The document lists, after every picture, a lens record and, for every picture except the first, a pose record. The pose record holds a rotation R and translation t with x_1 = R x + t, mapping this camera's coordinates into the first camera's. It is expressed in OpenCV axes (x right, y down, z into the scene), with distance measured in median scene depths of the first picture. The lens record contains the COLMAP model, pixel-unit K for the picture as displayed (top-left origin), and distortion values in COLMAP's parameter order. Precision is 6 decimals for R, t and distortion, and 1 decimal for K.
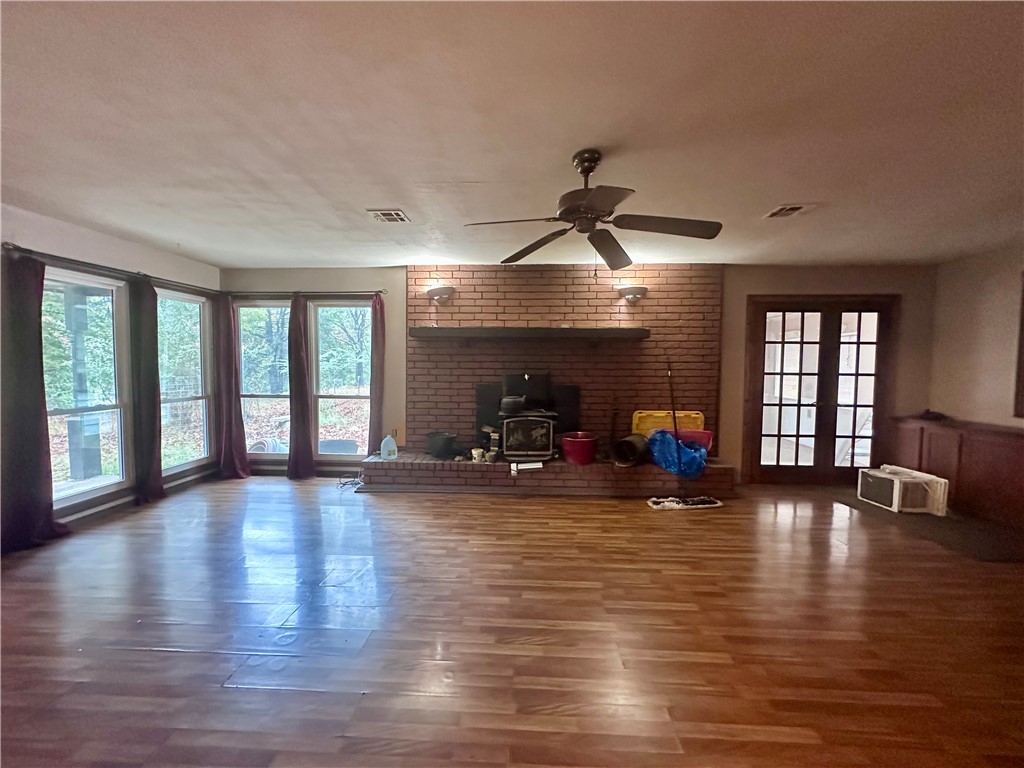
lens RADIAL K [[408.4, 0, 512.0], [0, 408.4, 384.0], [0, 0, 1]] dist [-0.001532, -0.000231]
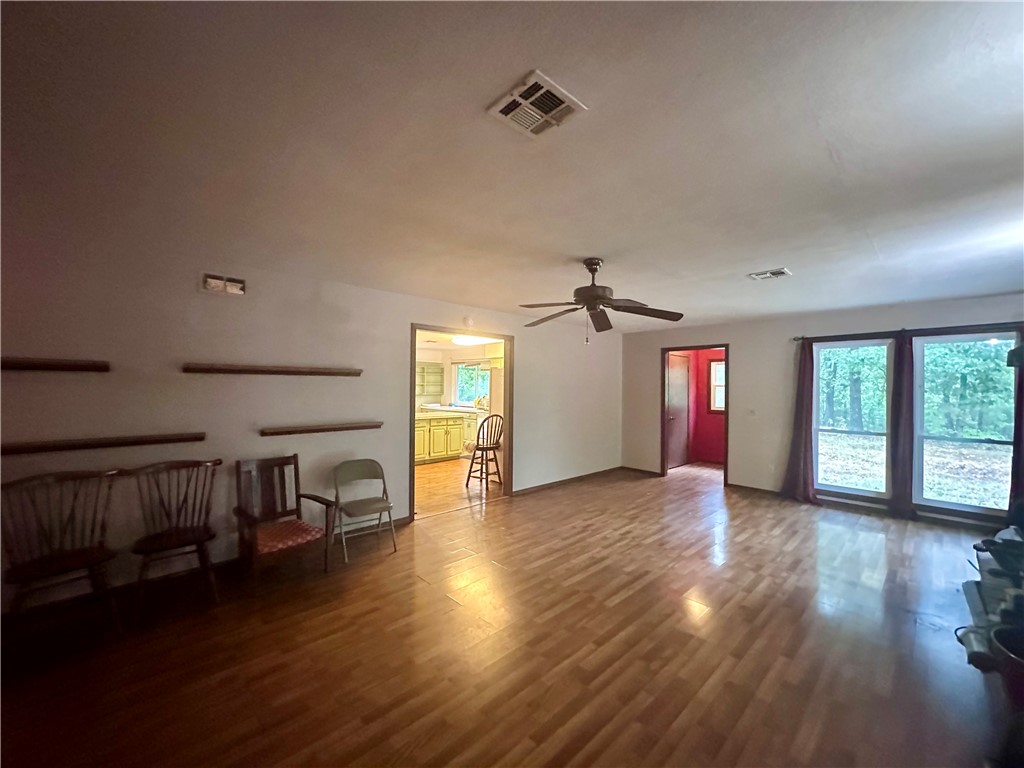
lens RADIAL K [[408.4, 0, 512.0], [0, 408.4, 384.0], [0, 0, 1]] dist [-0.001532, -0.000231]
pose [[-0.689056, -0.013746, -0.724578, 0.697944], [-0.047919, 0.998496, 0.026628, -0.073997], [0.723122, 0.053069, -0.688678, 0.887147]]
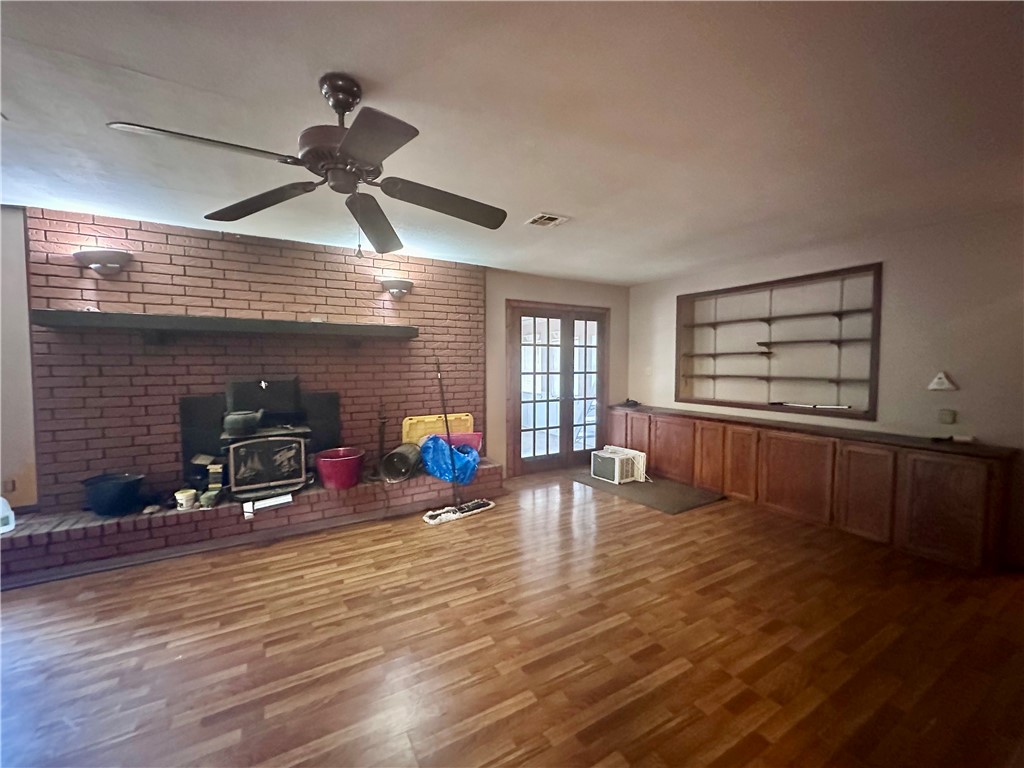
lens RADIAL K [[408.4, 0, 512.0], [0, 408.4, 384.0], [0, 0, 1]] dist [-0.001532, -0.000231]
pose [[0.839630, -0.035721, 0.541983, 0.012627], [0.033223, 0.999344, 0.014397, -0.014447], [-0.542142, 0.005918, 0.840266, 0.113058]]
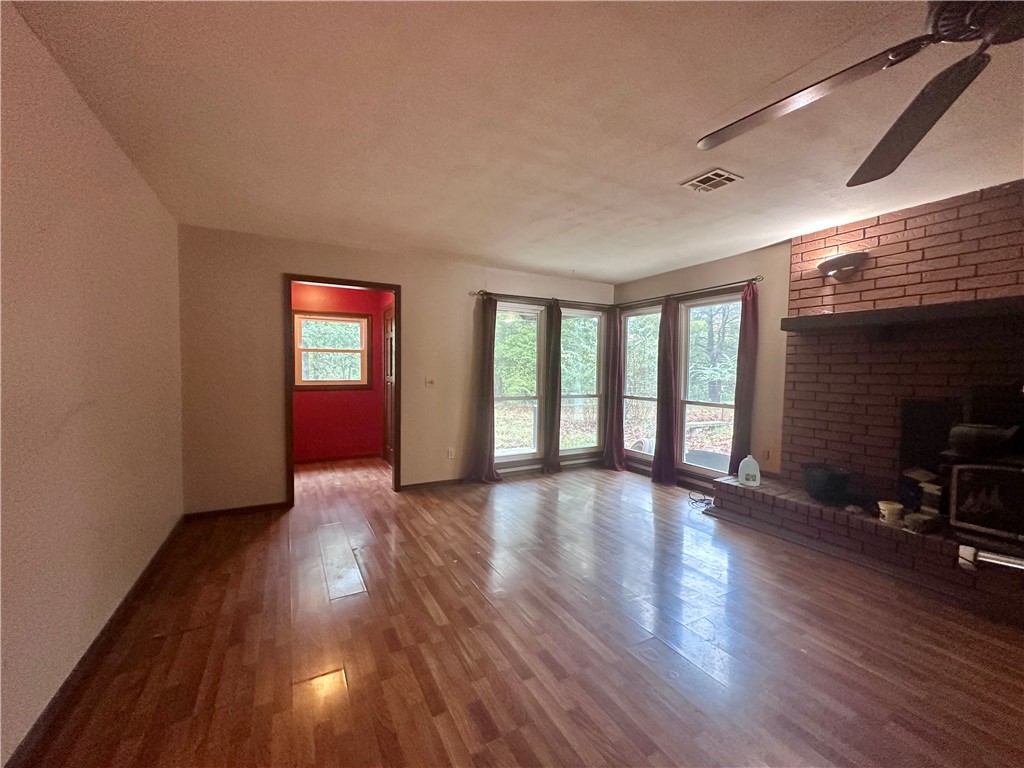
lens RADIAL K [[408.4, 0, 512.0], [0, 408.4, 384.0], [0, 0, 1]] dist [-0.001532, -0.000231]
pose [[0.527222, 0.031298, -0.849151, 0.134196], [-0.051157, 0.998678, 0.005047, 0.004987], [0.848186, 0.040779, 0.528126, 0.175904]]
